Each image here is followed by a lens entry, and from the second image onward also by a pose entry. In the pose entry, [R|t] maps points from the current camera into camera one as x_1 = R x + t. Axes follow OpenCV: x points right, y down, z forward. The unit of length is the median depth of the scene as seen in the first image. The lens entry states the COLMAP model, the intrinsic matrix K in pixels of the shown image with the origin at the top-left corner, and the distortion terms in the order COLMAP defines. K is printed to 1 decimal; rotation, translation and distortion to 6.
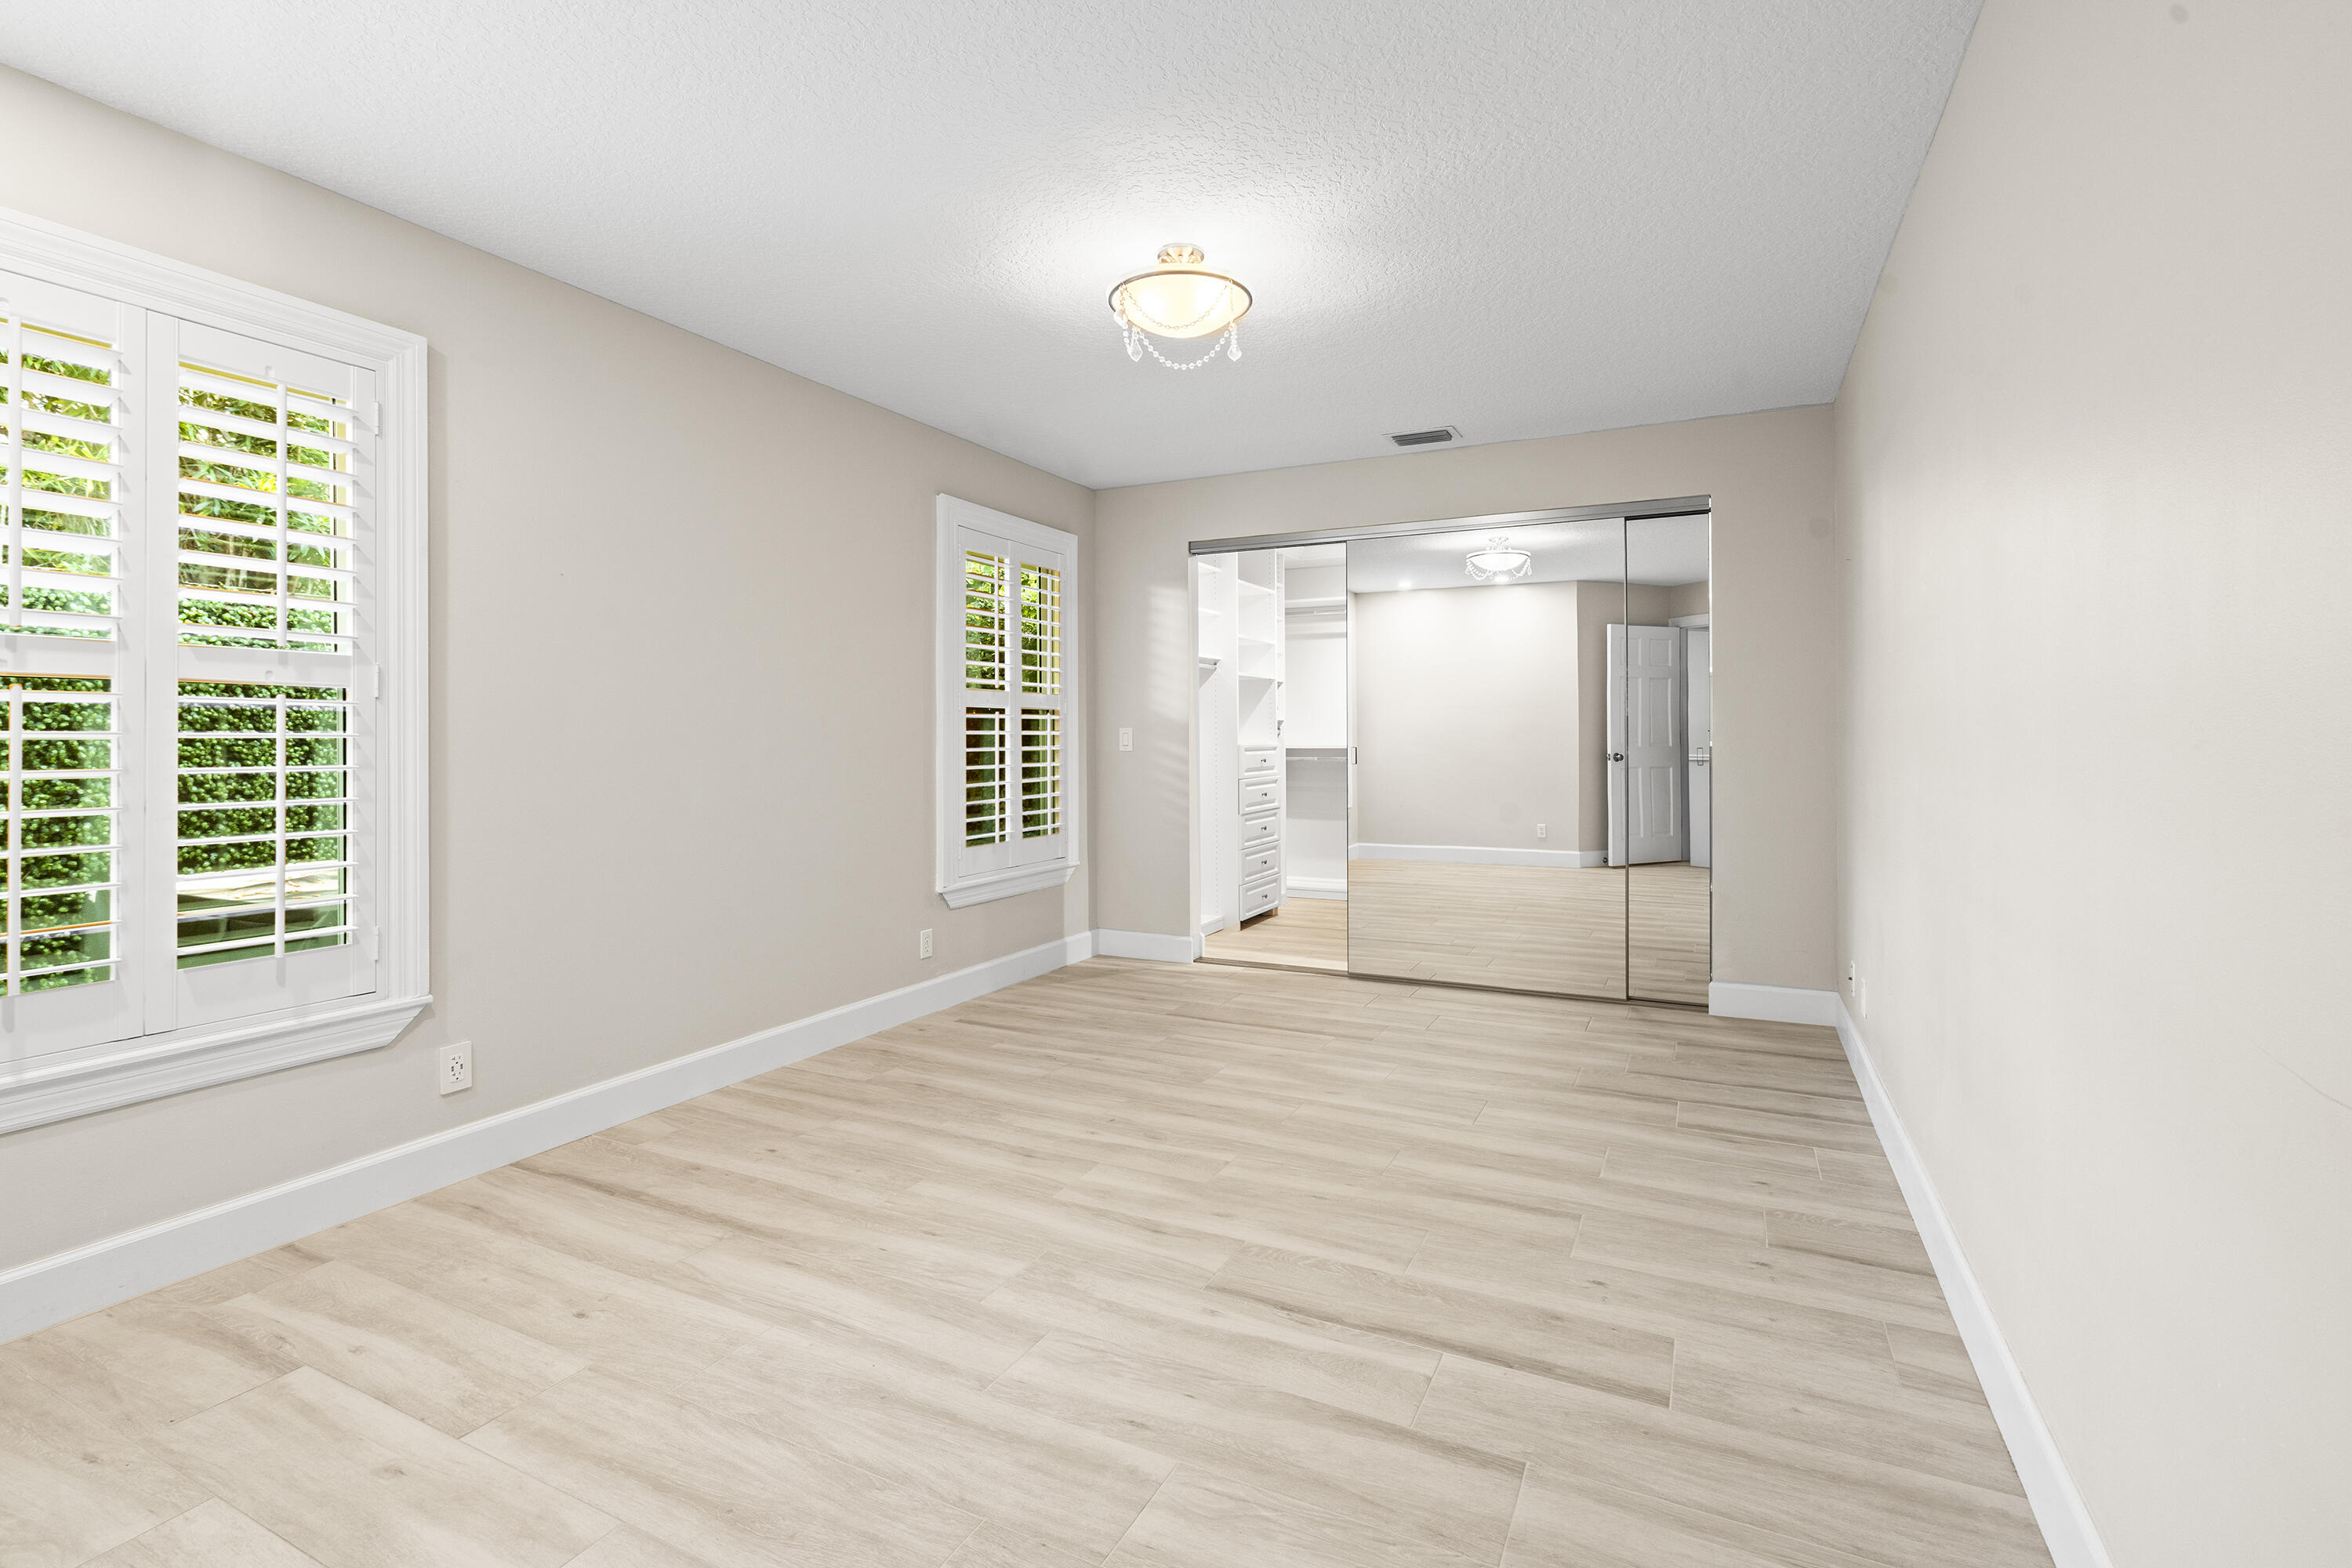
lens RADIAL K [[1074.8, 0, 1183.5], [0, 1074.8, 742.1], [0, 0, 1]] dist [-0.001749, 0.000212]
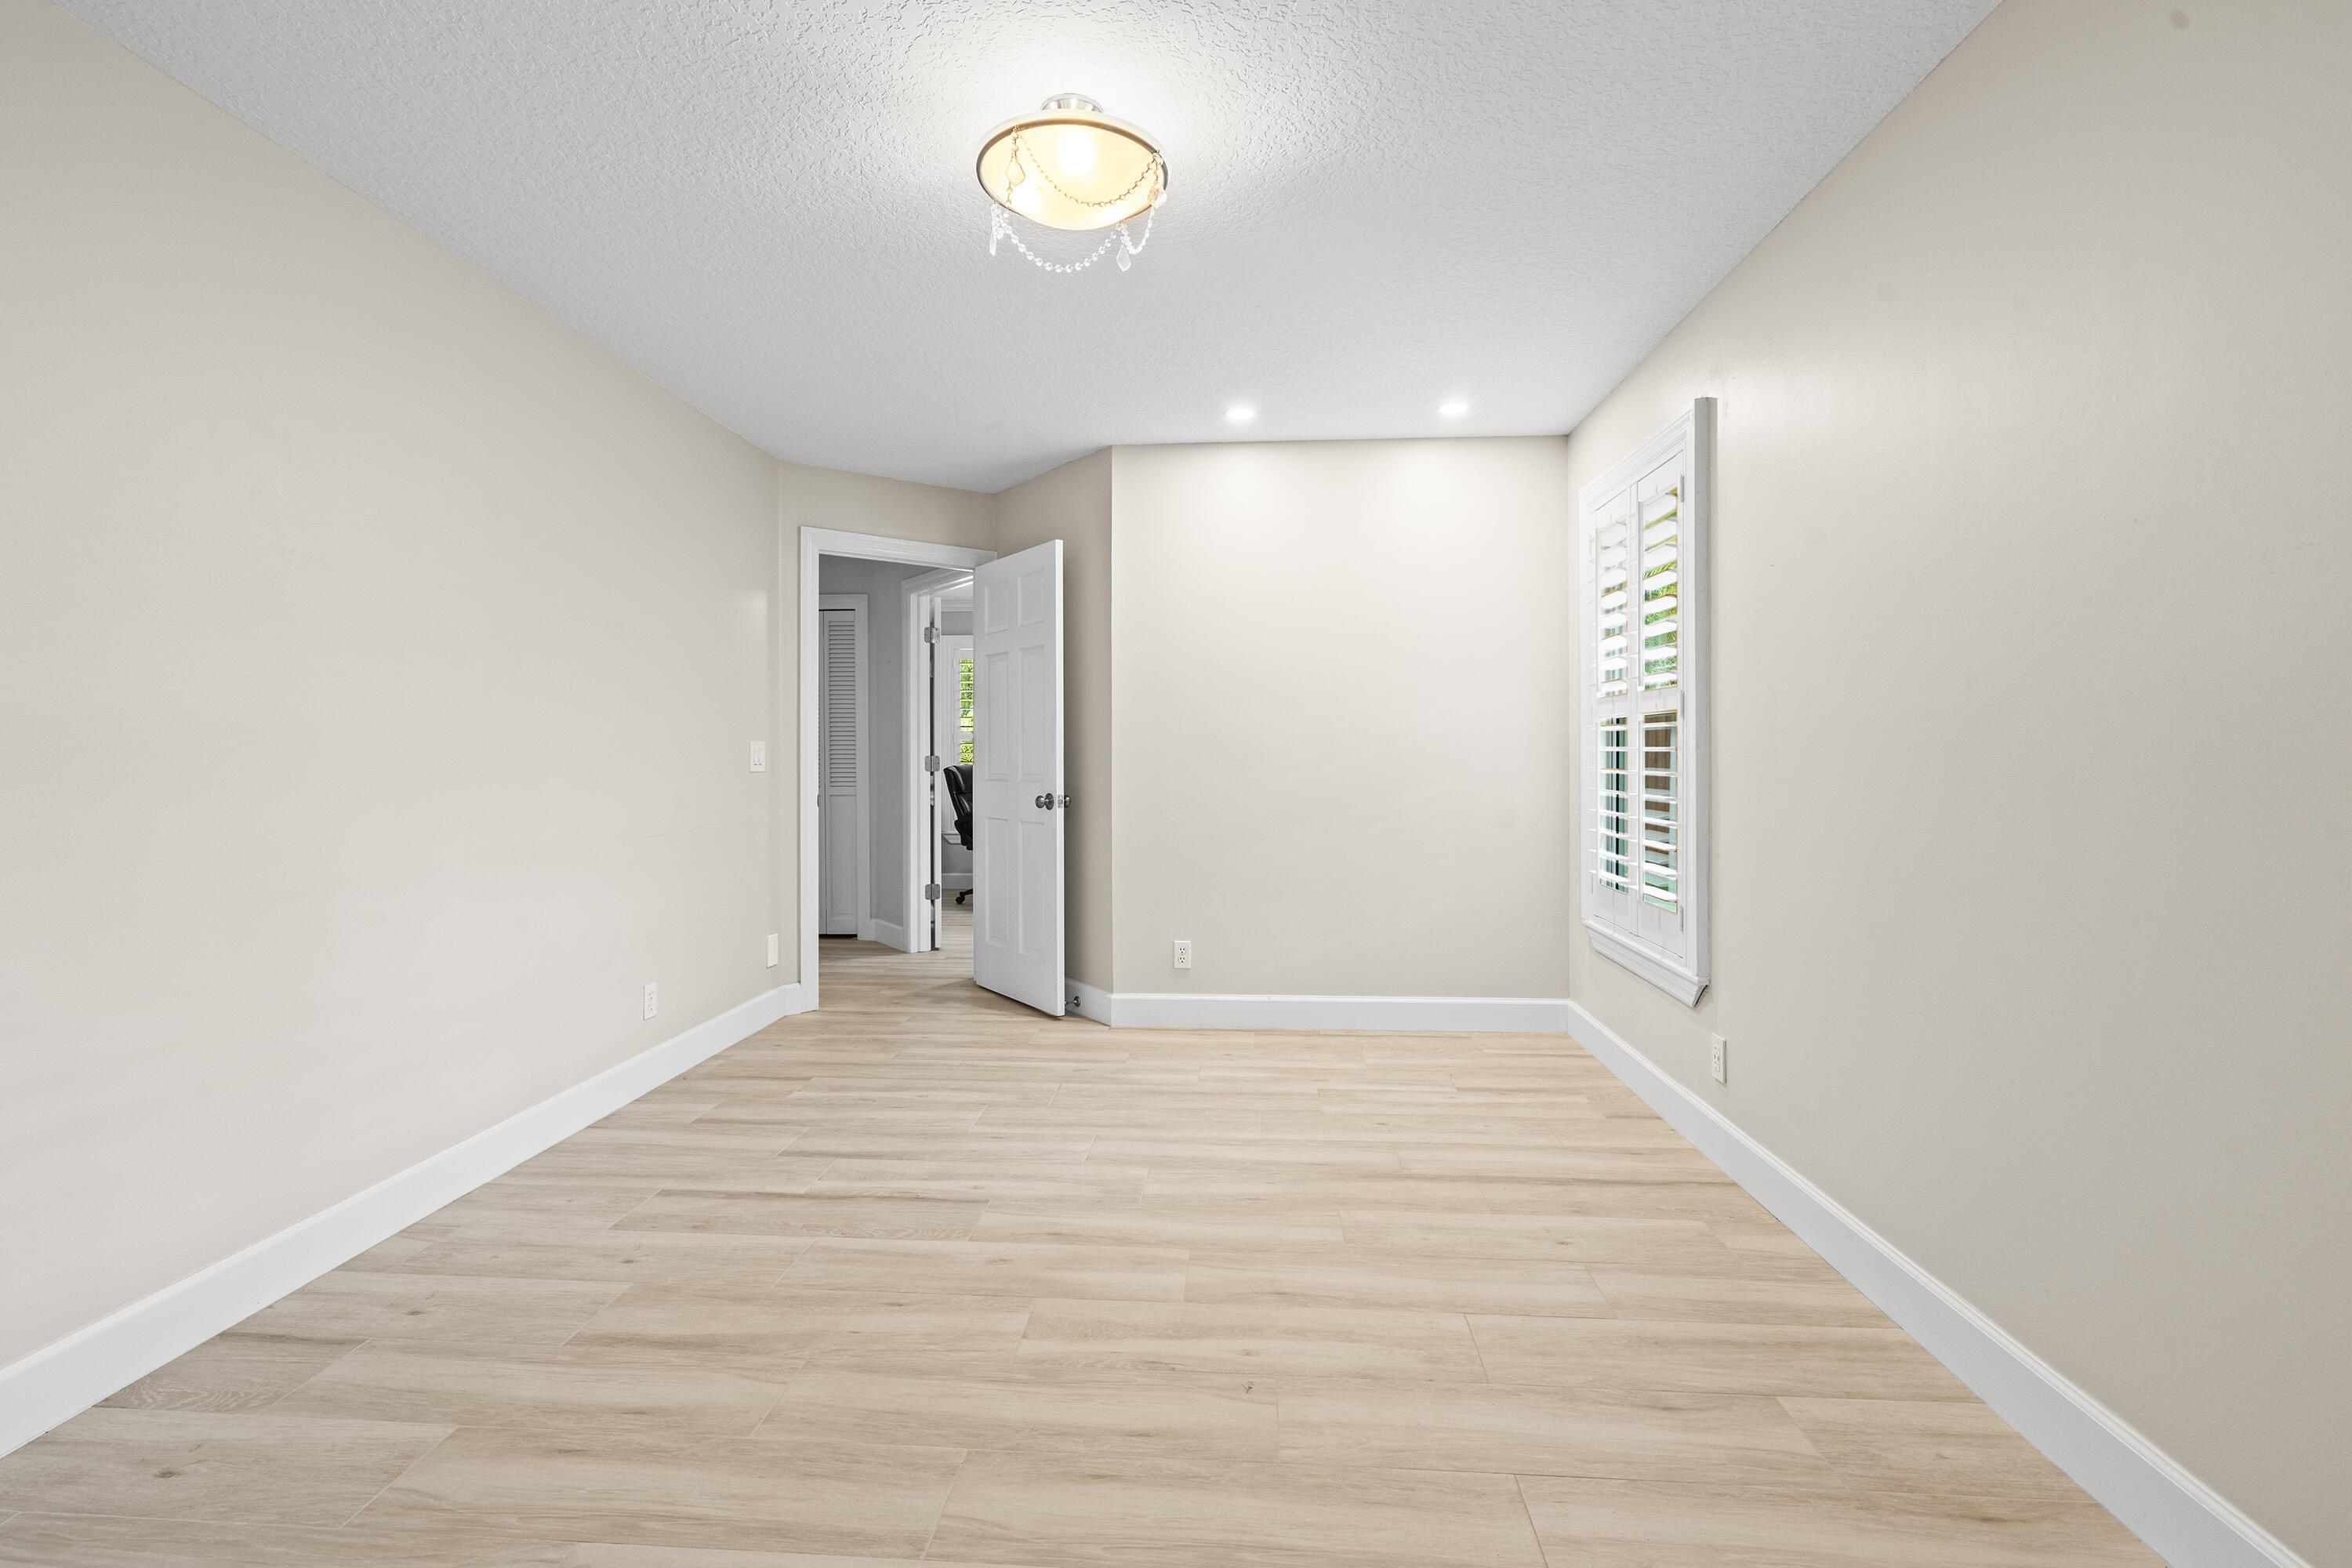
lens RADIAL K [[1074.8, 0, 1183.5], [0, 1074.8, 742.1], [0, 0, 1]] dist [-0.001749, 0.000212]
pose [[-0.924421, 0.002118, -0.381367, 0.267201], [0.004182, 0.999981, -0.004584, -0.011670], [0.381350, -0.005832, -0.924412, 2.105914]]
